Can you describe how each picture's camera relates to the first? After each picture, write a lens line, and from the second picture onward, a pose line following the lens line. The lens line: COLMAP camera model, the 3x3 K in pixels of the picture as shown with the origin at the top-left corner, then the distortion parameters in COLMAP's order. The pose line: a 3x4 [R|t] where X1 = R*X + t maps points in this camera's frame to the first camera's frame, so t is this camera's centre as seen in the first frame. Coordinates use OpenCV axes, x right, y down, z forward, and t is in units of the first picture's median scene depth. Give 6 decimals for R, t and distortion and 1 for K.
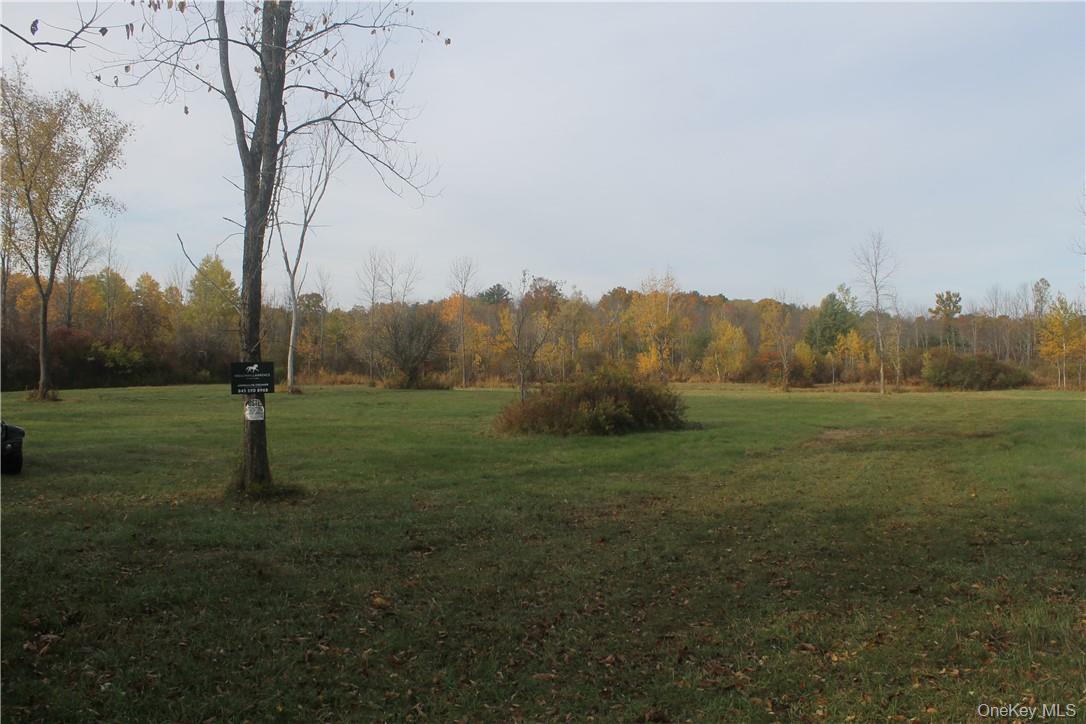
lens RADIAL K [[909.8, 0, 541.3], [0, 909.8, 376.7], [0, 0, 1]] dist [-0.173458, 0.149847]
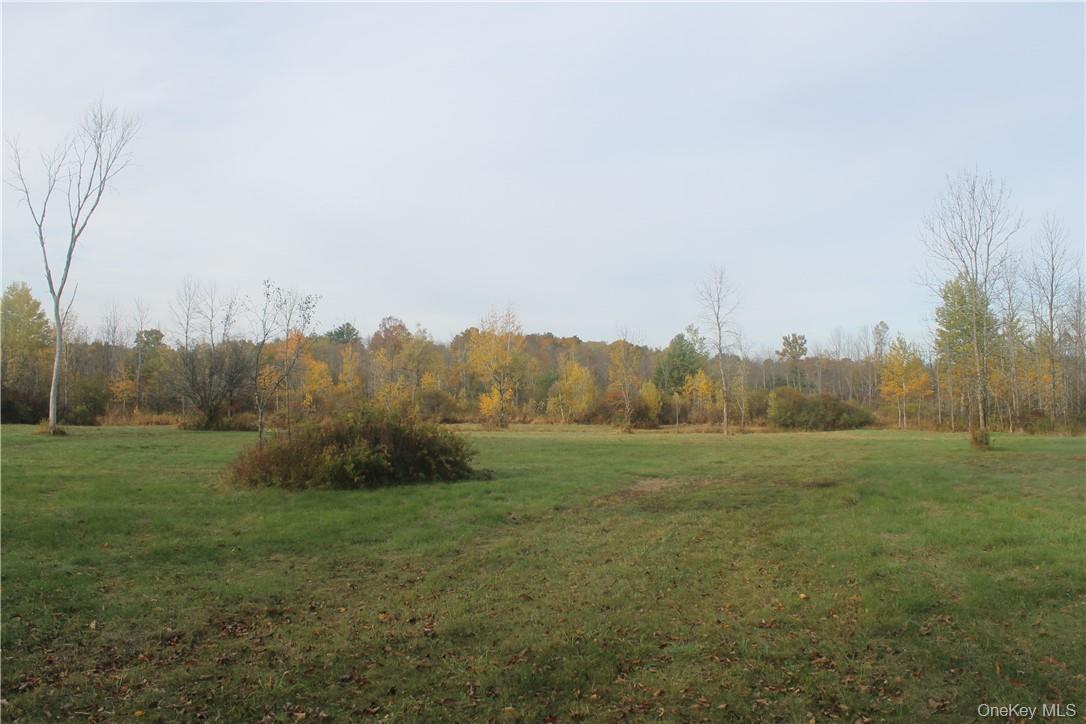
lens RADIAL K [[909.8, 0, 541.3], [0, 909.8, 376.7], [0, 0, 1]] dist [-0.173458, 0.149847]
pose [[0.987898, 0.006400, 0.154973, 0.053797], [0.000759, 0.998937, -0.046092, 0.001965], [-0.155104, 0.045651, 0.986843, 0.101921]]
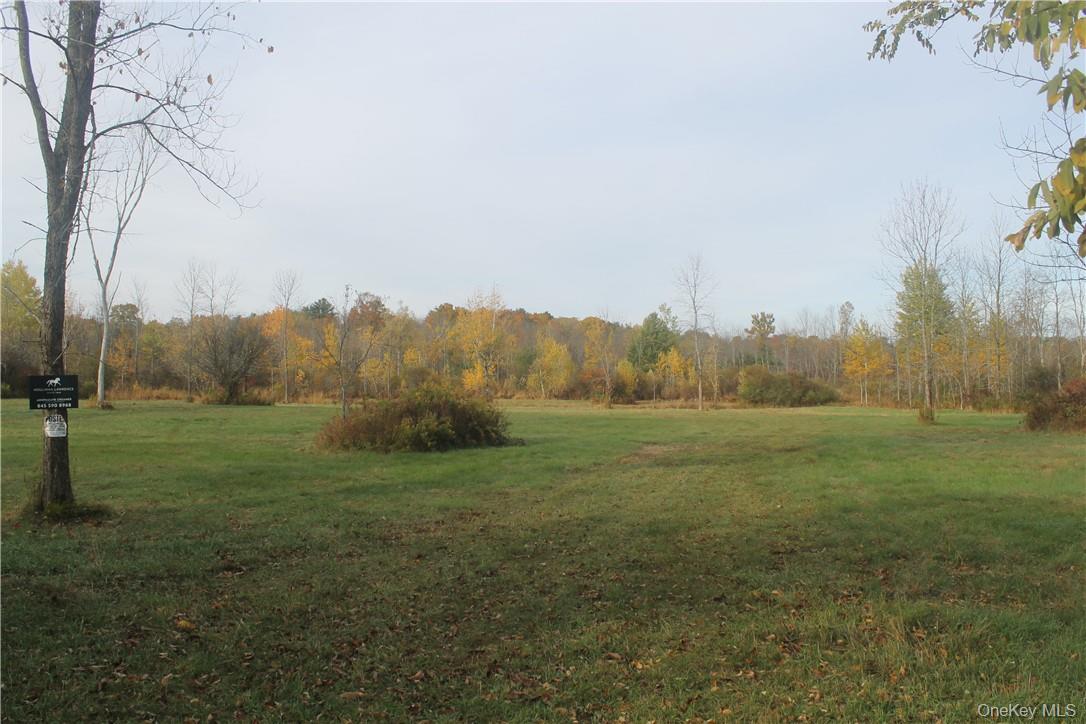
lens RADIAL K [[909.8, 0, 541.3], [0, 909.8, 376.7], [0, 0, 1]] dist [-0.173458, 0.149847]
pose [[0.981882, 0.006610, 0.189378, 0.002048], [-0.003213, 0.999828, -0.018241, 0.000042], [-0.189466, 0.017302, 0.981735, -0.000861]]
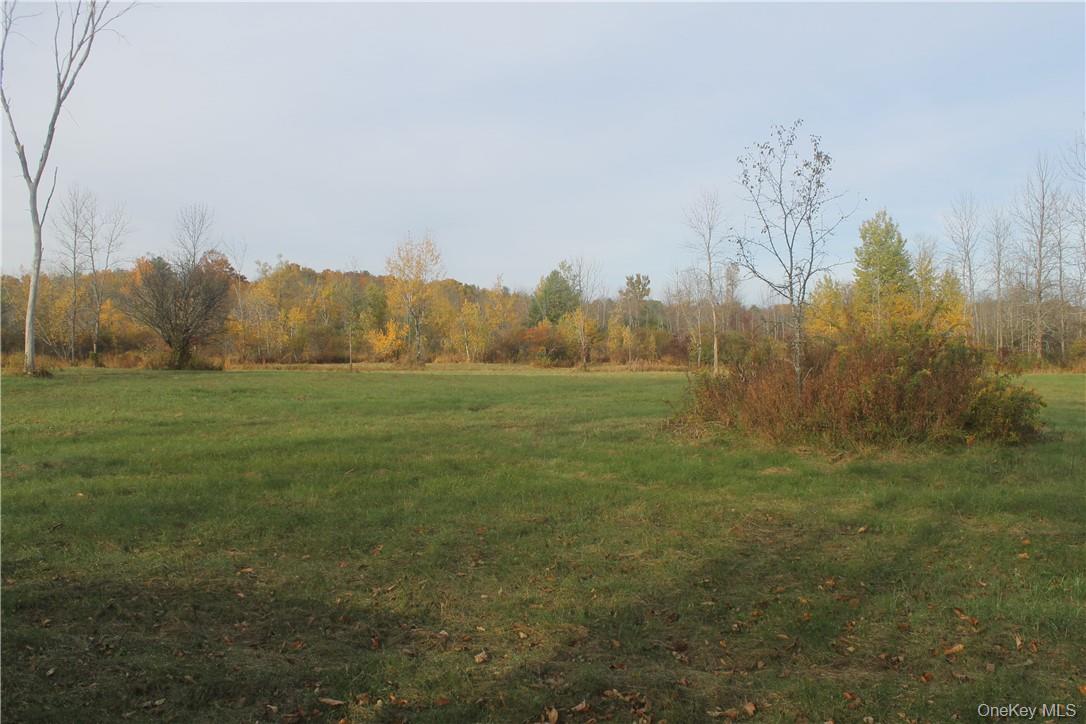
lens RADIAL K [[909.8, 0, 541.3], [0, 909.8, 376.7], [0, 0, 1]] dist [-0.173458, 0.149847]
pose [[0.926556, -0.010590, 0.376007, -0.181610], [0.003691, 0.999811, 0.019064, 0.008199], [-0.376138, -0.016276, 0.926421, 0.316582]]
